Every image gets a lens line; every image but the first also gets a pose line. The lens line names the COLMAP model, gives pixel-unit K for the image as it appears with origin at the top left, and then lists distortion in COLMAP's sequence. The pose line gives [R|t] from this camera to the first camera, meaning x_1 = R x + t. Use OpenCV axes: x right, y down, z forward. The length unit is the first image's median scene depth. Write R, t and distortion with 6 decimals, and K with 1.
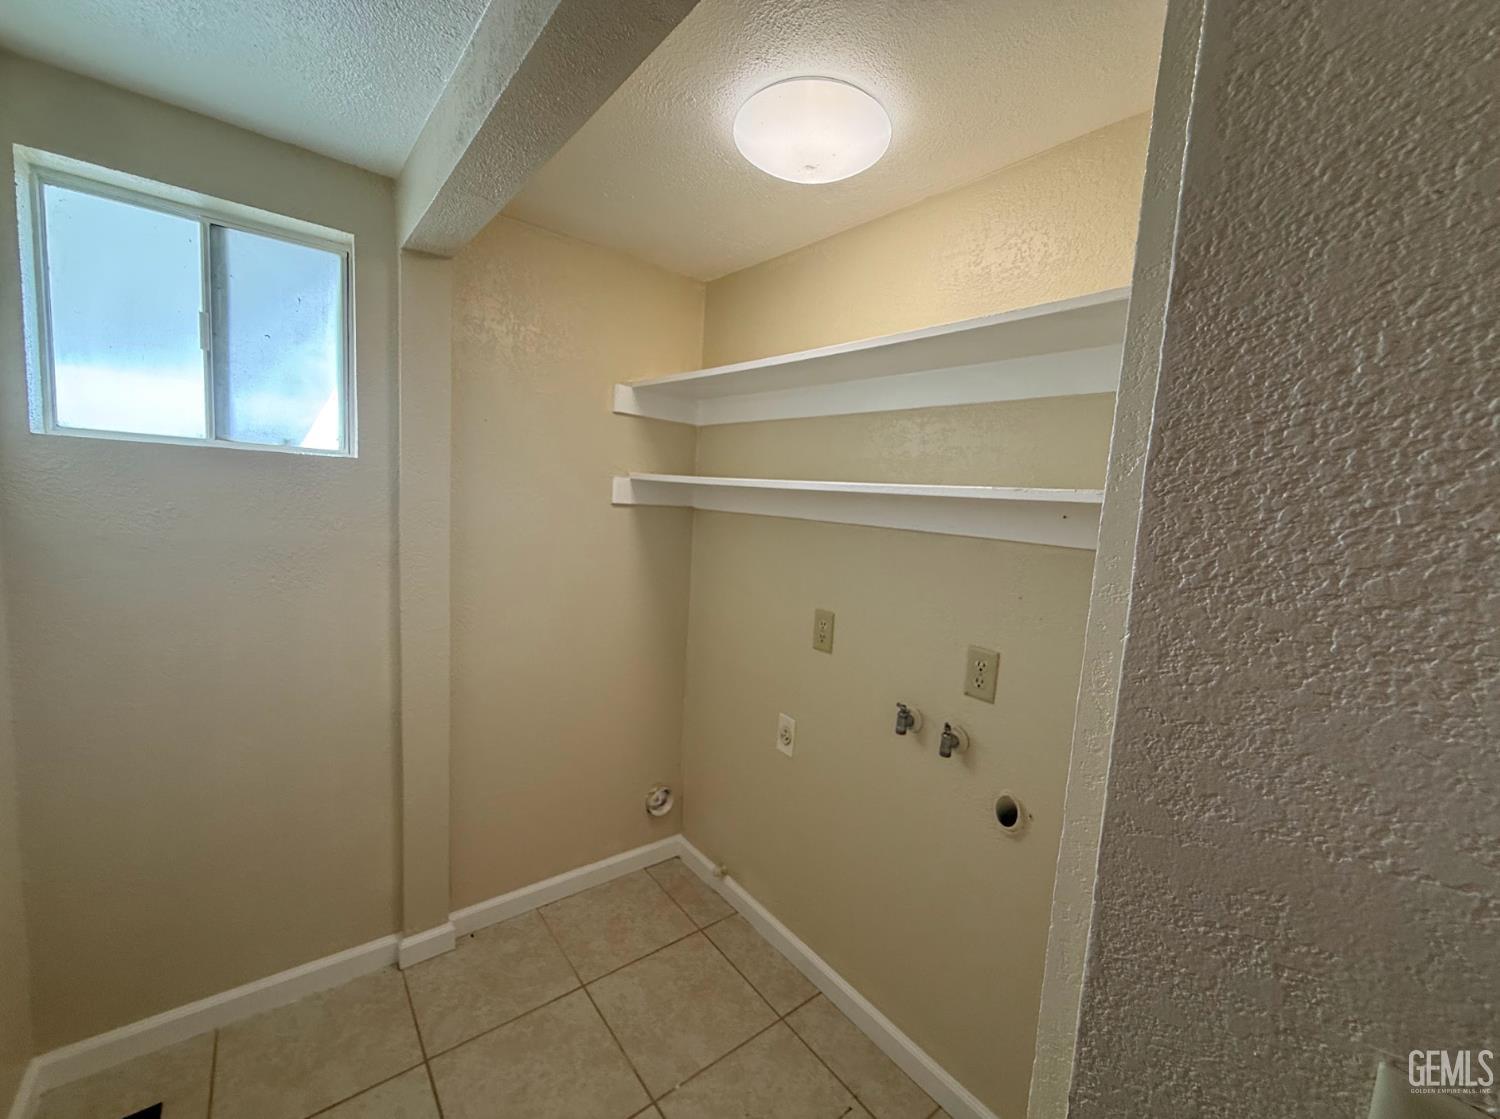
lens RADIAL K [[605.0, 0, 749.9], [0, 605.0, 553.5], [0, 0, 1]] dist [0.000479, -0.000120]
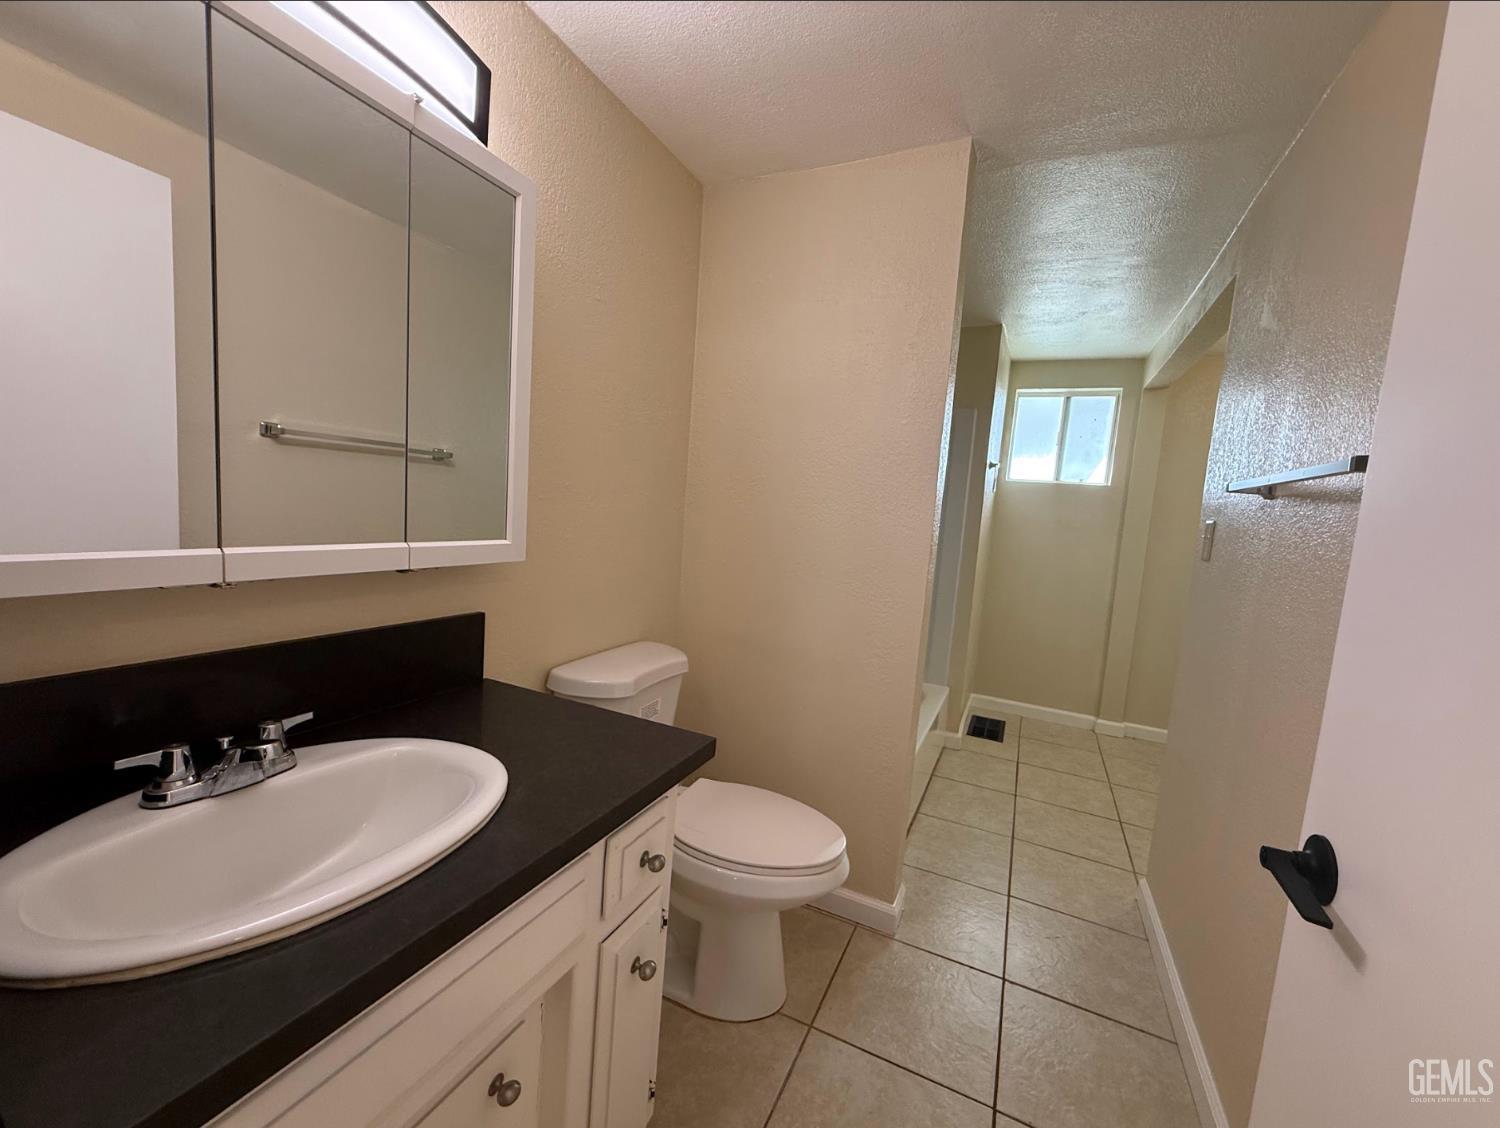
lens RADIAL K [[608.3, 0, 751.6], [0, 608.3, 563.3], [0, 0, 1]] dist [-0.000746, -0.000084]
pose [[0.442502, 0.063105, -0.894544, 0.776760], [-0.146473, 0.989211, -0.002673, 0.318956], [0.884725, 0.132209, 0.446971, -1.116303]]
